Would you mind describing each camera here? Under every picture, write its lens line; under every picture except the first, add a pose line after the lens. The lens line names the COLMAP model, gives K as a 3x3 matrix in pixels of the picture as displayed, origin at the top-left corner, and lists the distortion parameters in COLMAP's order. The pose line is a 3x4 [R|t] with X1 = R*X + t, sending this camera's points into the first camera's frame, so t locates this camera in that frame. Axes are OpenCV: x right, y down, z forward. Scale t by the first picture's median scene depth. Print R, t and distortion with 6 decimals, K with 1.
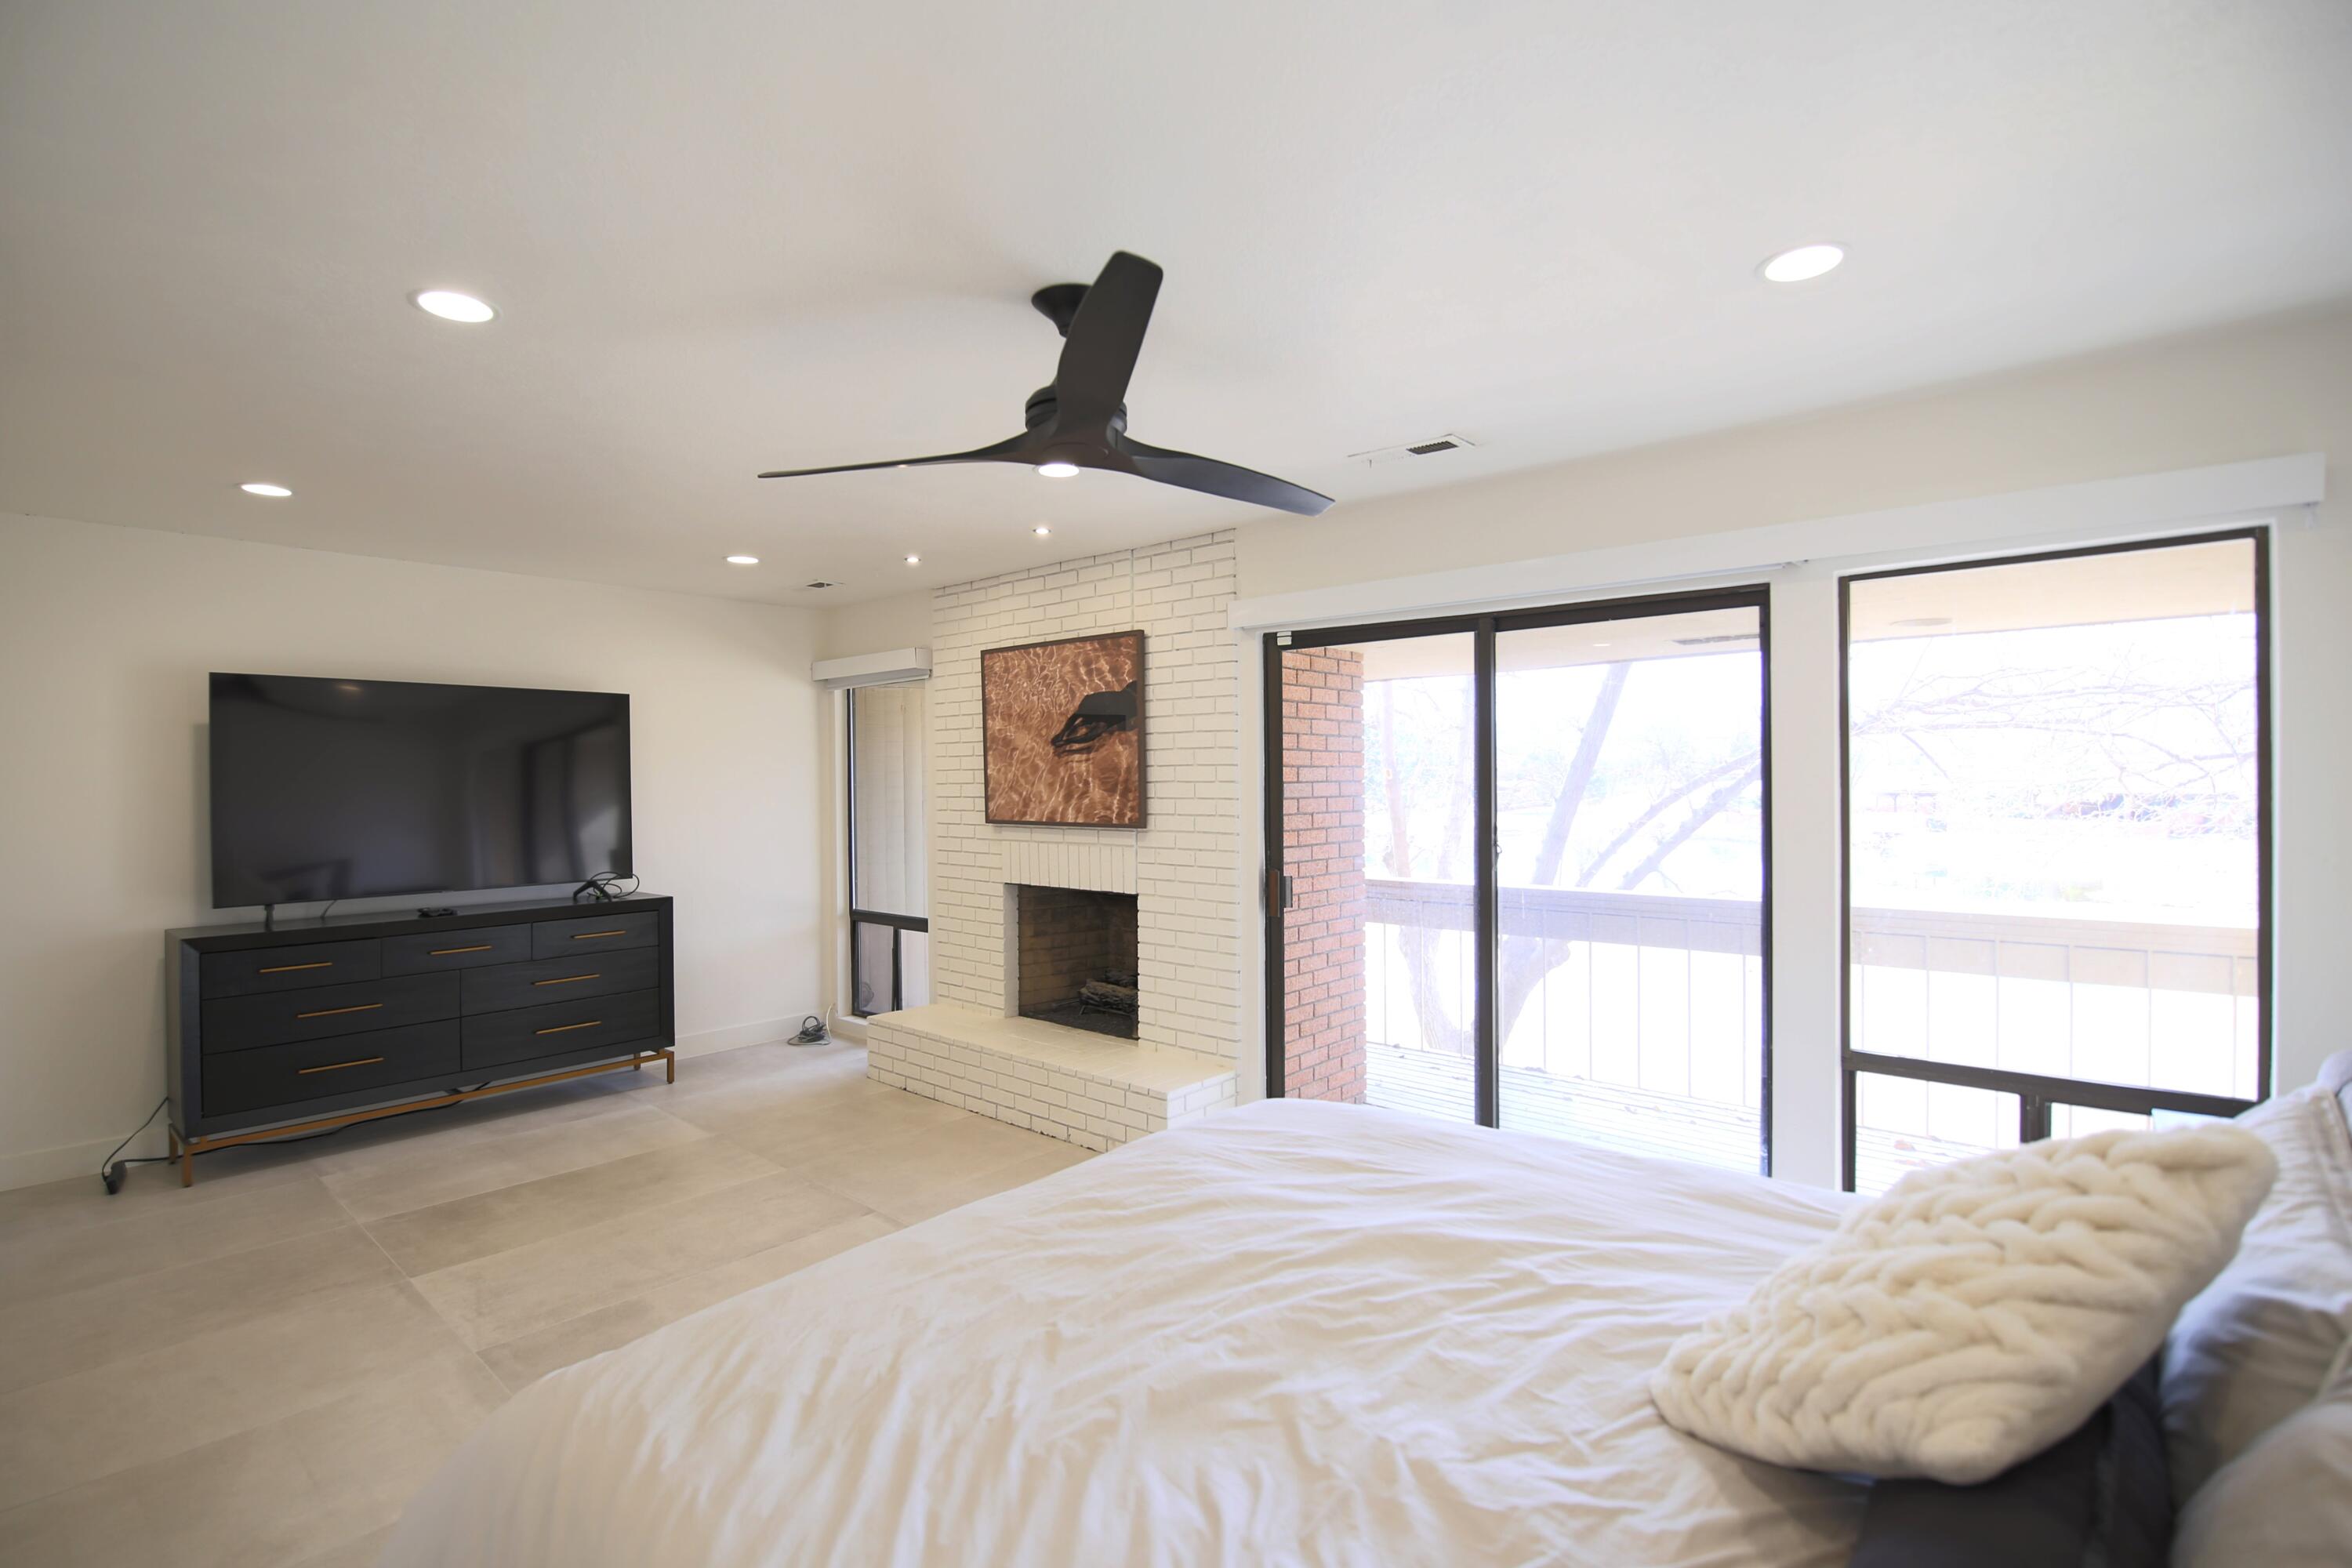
lens RADIAL K [[1076.1, 0, 1181.8], [0, 1076.1, 795.0], [0, 0, 1]] dist [-0.011377, -0.003679]
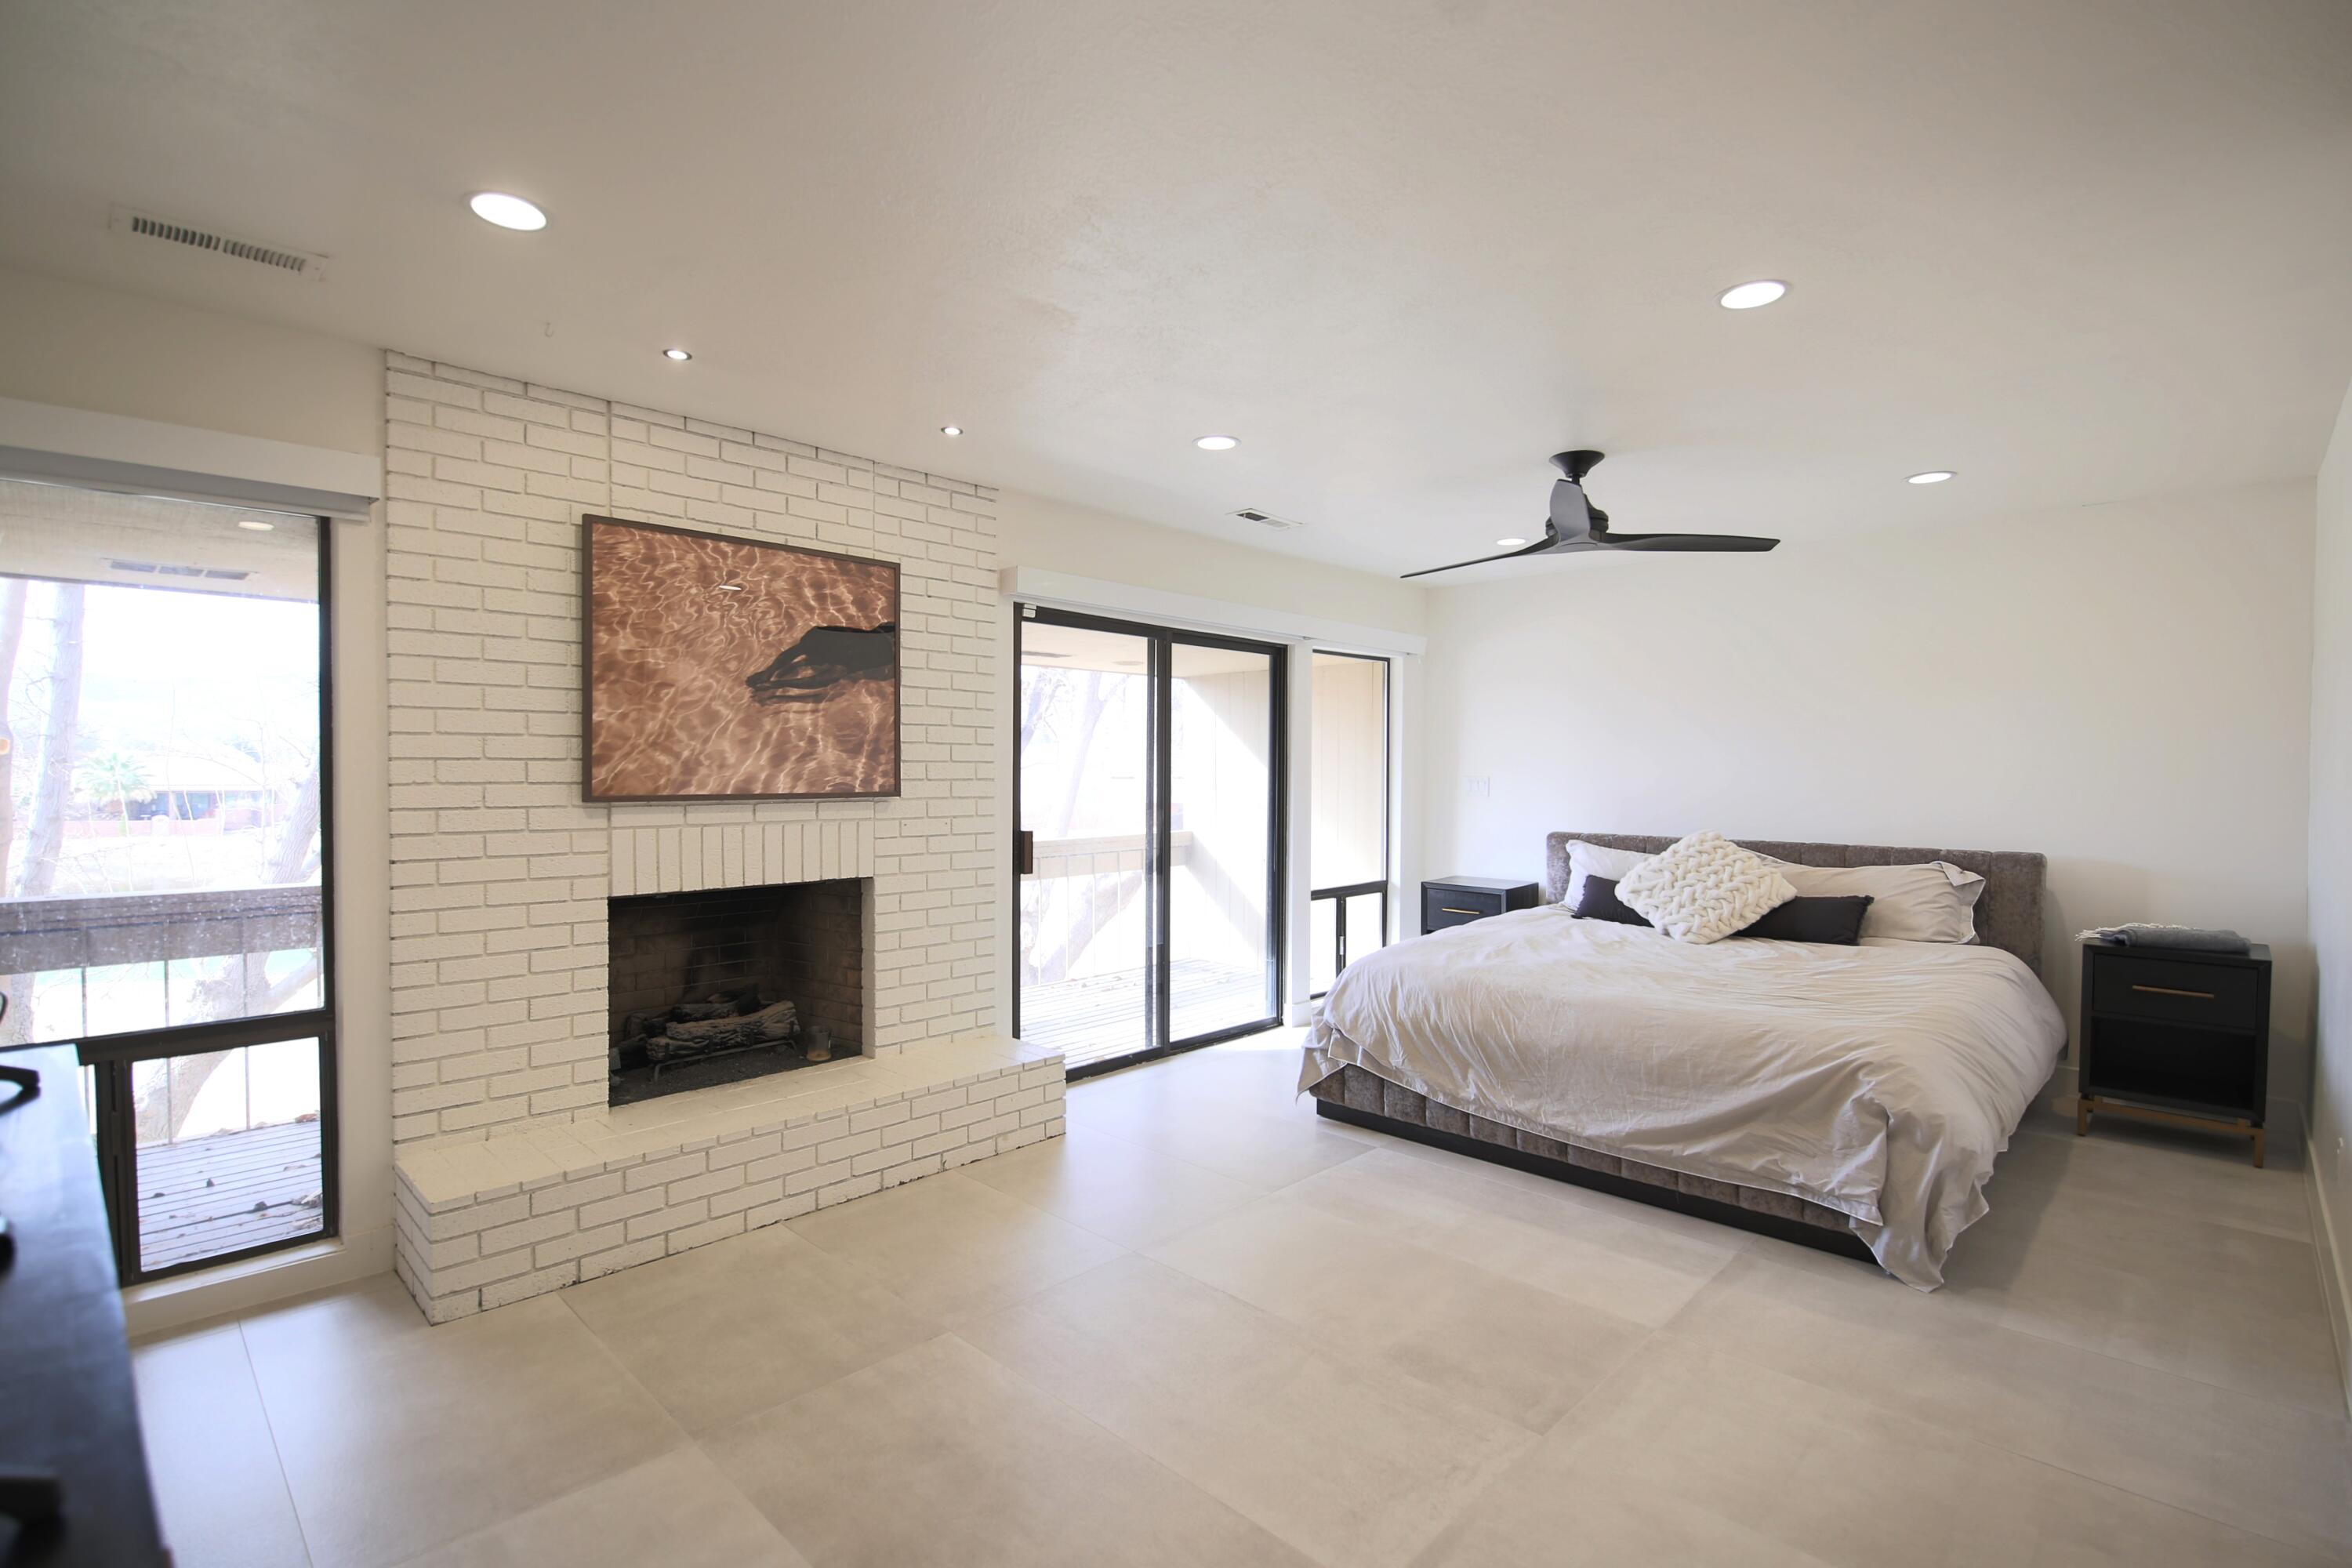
lens RADIAL K [[1131.8, 0, 1176.0], [0, 1131.8, 784.0], [0, 0, 1]] dist [-0.014483, -0.000396]
pose [[0.029279, -0.012953, 0.999487, -0.881778], [0.003117, 0.999912, 0.012867, 0.009778], [-0.999566, 0.002739, 0.029316, 0.715940]]
